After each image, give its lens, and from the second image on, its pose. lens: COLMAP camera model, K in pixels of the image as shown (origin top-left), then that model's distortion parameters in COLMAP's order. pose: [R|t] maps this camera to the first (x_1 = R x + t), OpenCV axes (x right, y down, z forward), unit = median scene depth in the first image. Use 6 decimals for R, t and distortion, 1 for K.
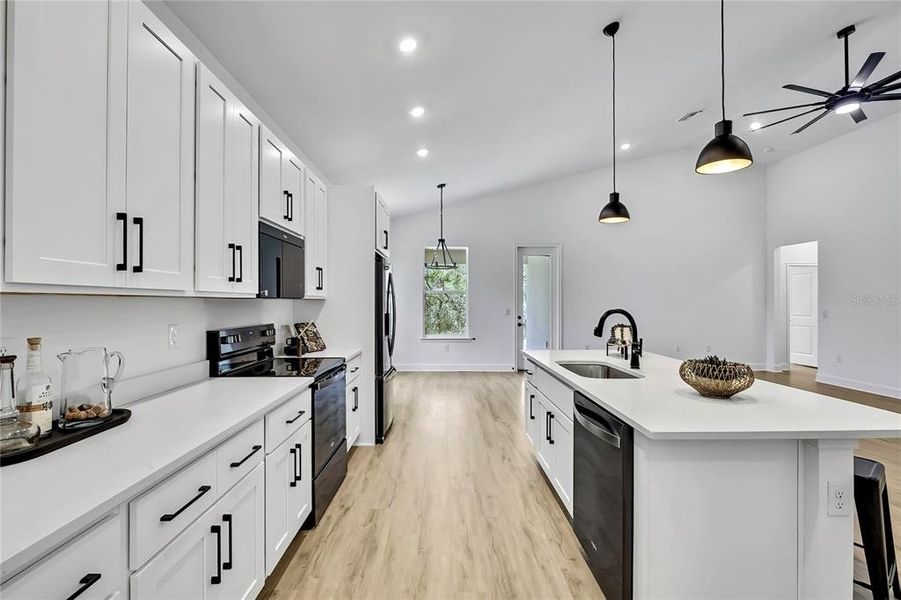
lens RADIAL K [[394.7, 0, 450.5], [0, 394.7, 300.0], [0, 0, 1]] dist [-0.004492, 0.000035]
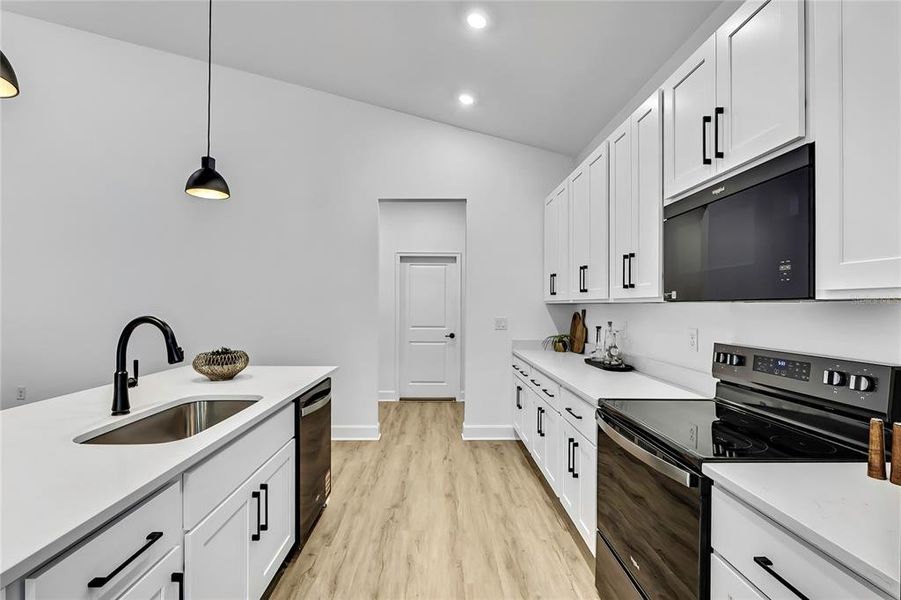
lens RADIAL K [[400.8, 0, 453.5], [0, 400.8, 305.5], [0, 0, 1]] dist [-0.000220, 0.000207]
pose [[-0.999863, -0.006481, -0.015198, -0.030730], [-0.006411, 0.999969, -0.004648, 0.006621], [0.015228, -0.004550, -0.999874, 1.434879]]
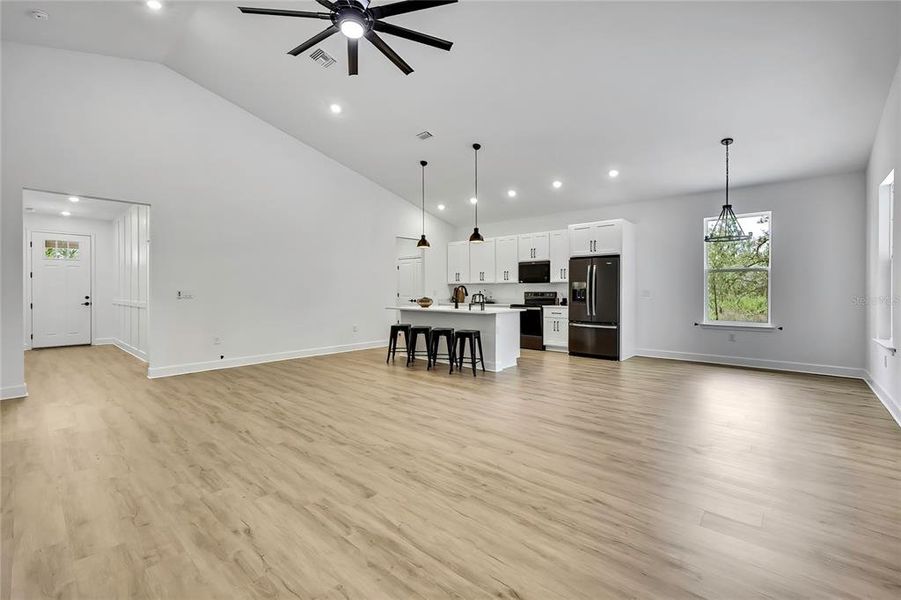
lens RADIAL K [[384.1, 0, 453.6], [0, 384.1, 303.8], [0, 0, 1]] dist [-0.003023, -0.000038]
pose [[-0.684600, 0.024728, -0.728499, 2.051152], [0.003113, 0.999514, 0.031002, 0.059321], [0.728912, 0.018956, -0.684345, 2.407229]]
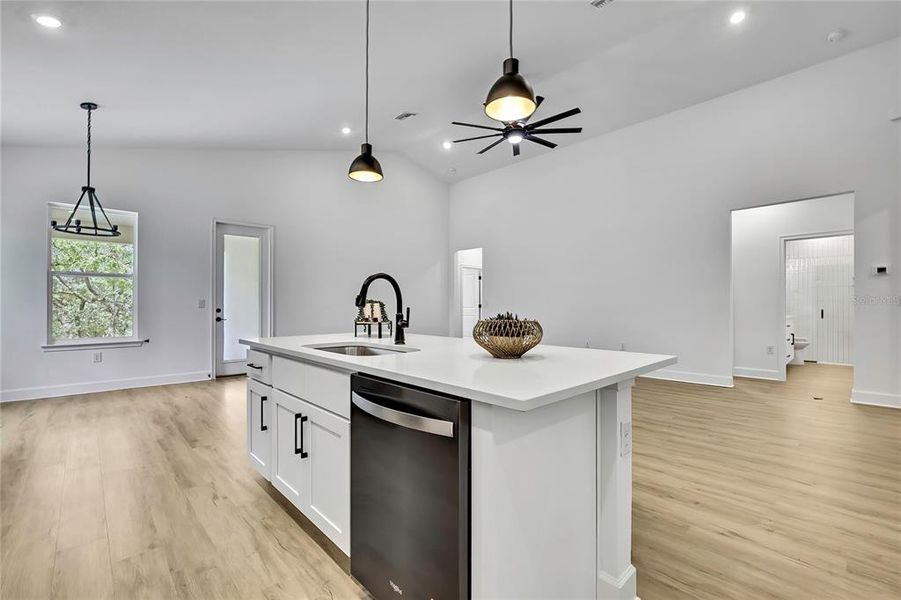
lens RADIAL K [[394.7, 0, 450.5], [0, 394.7, 300.0], [0, 0, 1]] dist [-0.004492, 0.000035]
pose [[0.745985, 0.003363, 0.665955, -0.017585], [0.001257, 0.999978, -0.006458, 0.075817], [-0.665962, 0.005654, 0.745964, 0.259895]]
